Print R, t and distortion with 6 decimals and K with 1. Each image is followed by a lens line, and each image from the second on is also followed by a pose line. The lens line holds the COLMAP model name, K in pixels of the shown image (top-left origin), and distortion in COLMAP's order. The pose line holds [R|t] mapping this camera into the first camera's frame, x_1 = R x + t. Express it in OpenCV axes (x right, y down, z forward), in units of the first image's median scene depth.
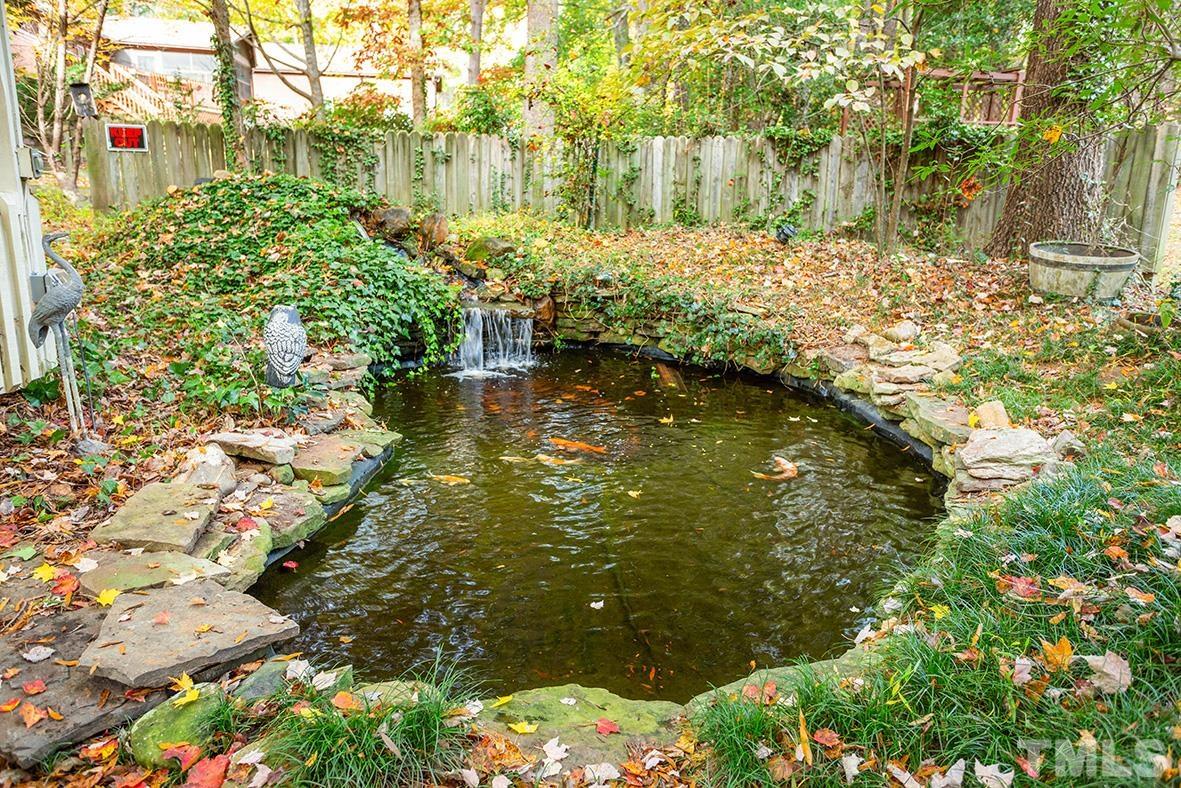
lens RADIAL K [[841.6, 0, 590.5], [0, 841.6, 394.0], [0, 0, 1]] dist [-0.023534, 0.042929]
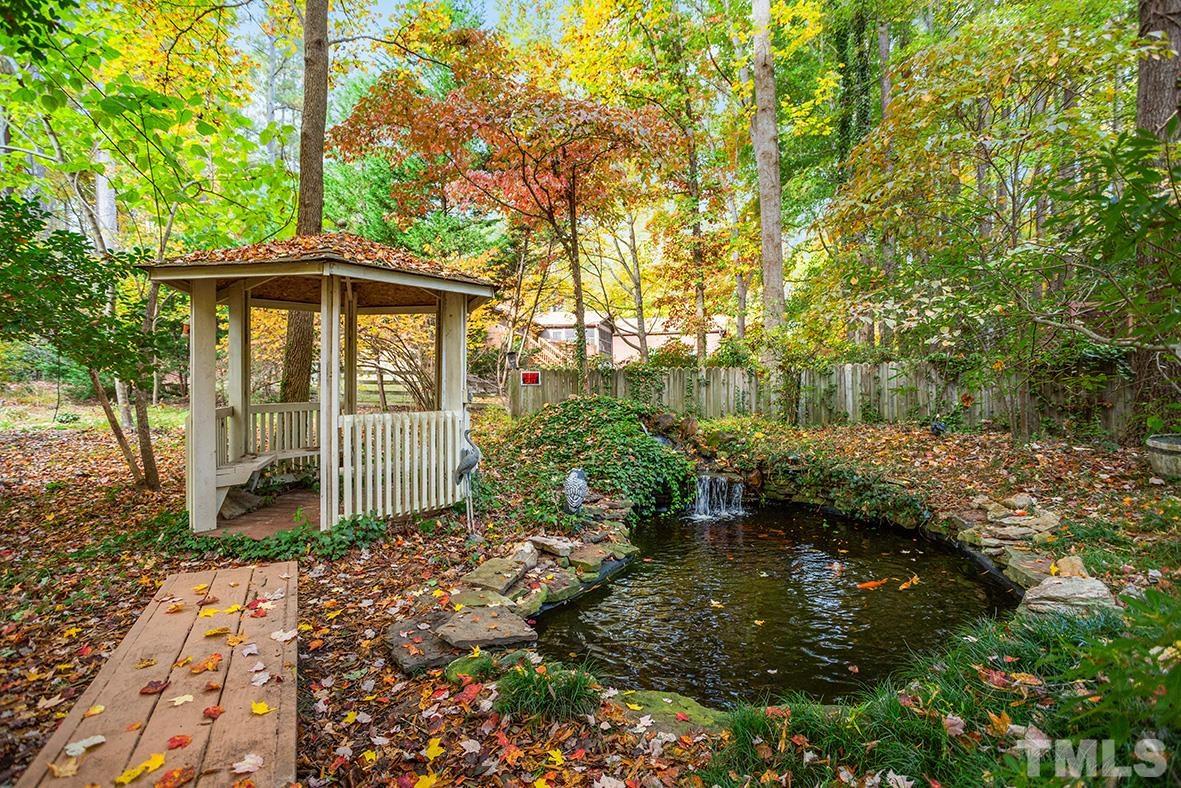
lens RADIAL K [[575.4, 0, 590.5], [0, 575.4, 394.0], [0, 0, 1]] dist [-0.058461, 0.040057]
pose [[0.912822, -0.026552, -0.407494, 0.118096], [-0.074792, 0.970133, -0.230755, 0.015430], [0.401451, 0.241116, 0.883573, -0.084474]]
